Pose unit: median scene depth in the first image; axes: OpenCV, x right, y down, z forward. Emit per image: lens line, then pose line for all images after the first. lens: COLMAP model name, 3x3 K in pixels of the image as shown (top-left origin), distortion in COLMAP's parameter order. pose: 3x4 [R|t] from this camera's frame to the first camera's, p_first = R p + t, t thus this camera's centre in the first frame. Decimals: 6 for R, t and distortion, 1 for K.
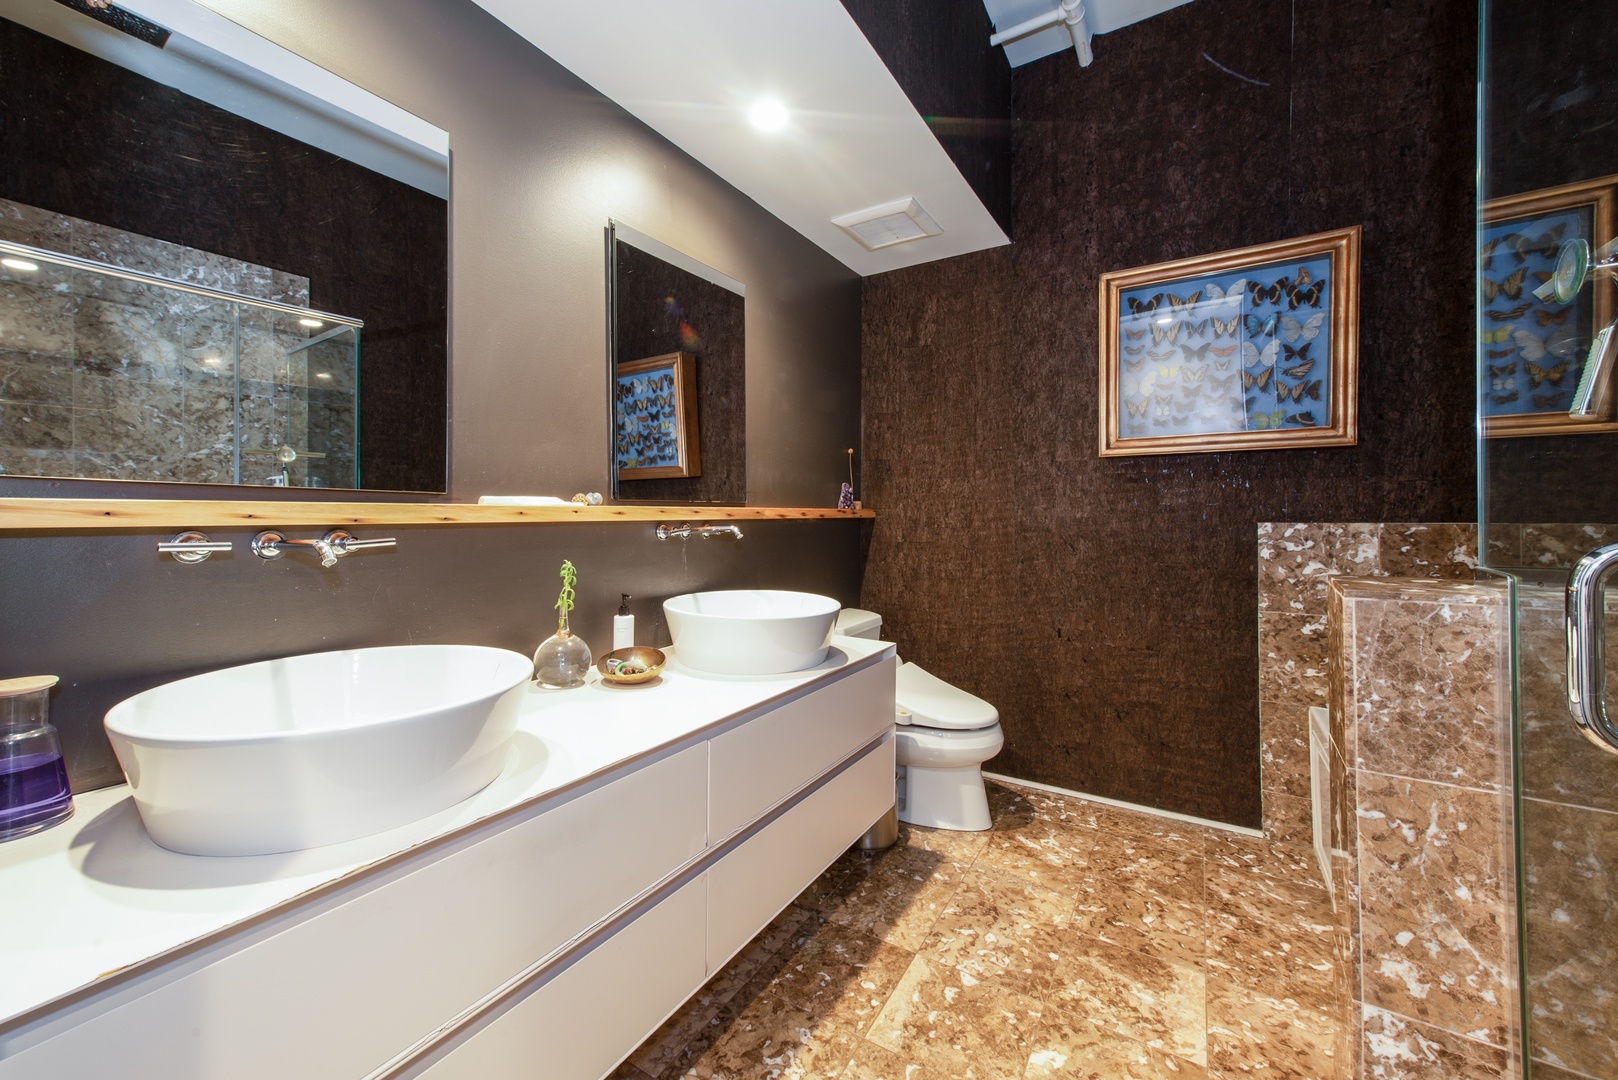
lens RADIAL K [[644.4, 0, 743.8], [0, 644.4, 502.3], [0, 0, 1]] dist [-0.007330, -0.000892]
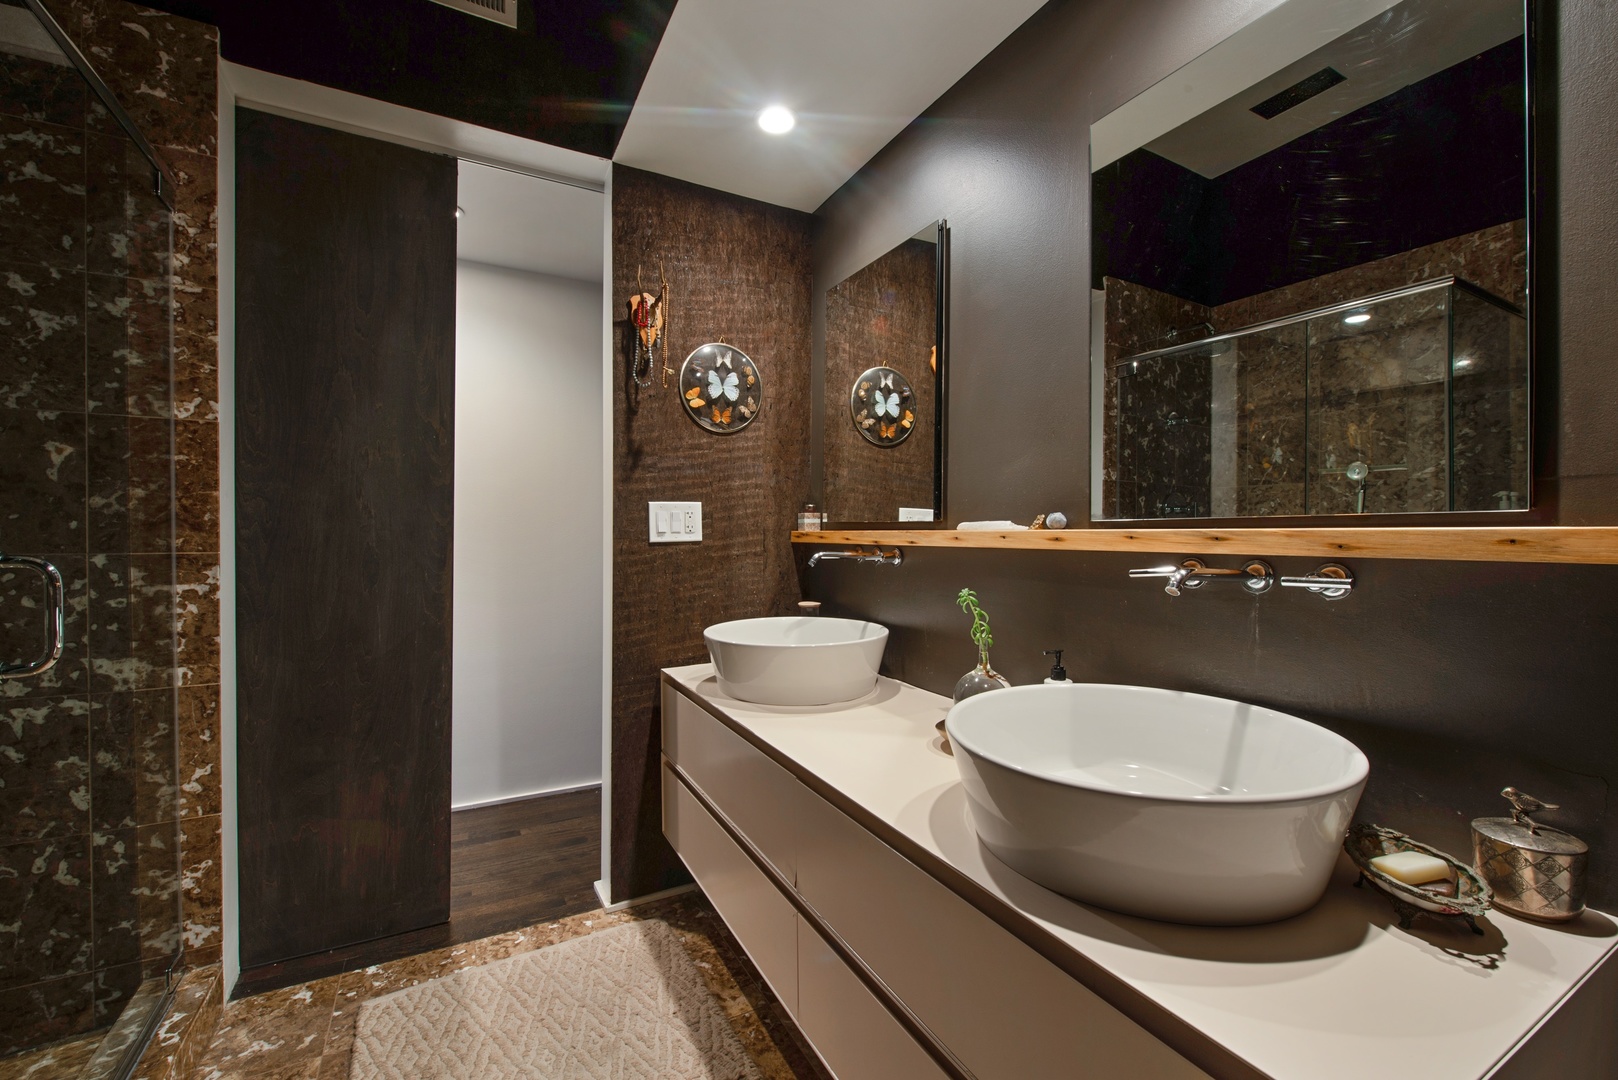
lens RADIAL K [[667.0, 0, 806.3], [0, 667.0, 535.5], [0, 0, 1]] dist [0.000700, -0.001496]
pose [[-0.433604, 0.008273, -0.901066, 0.383666], [-0.001103, 0.999952, 0.009712, 0.003730], [0.901103, 0.005204, -0.433574, 0.646954]]
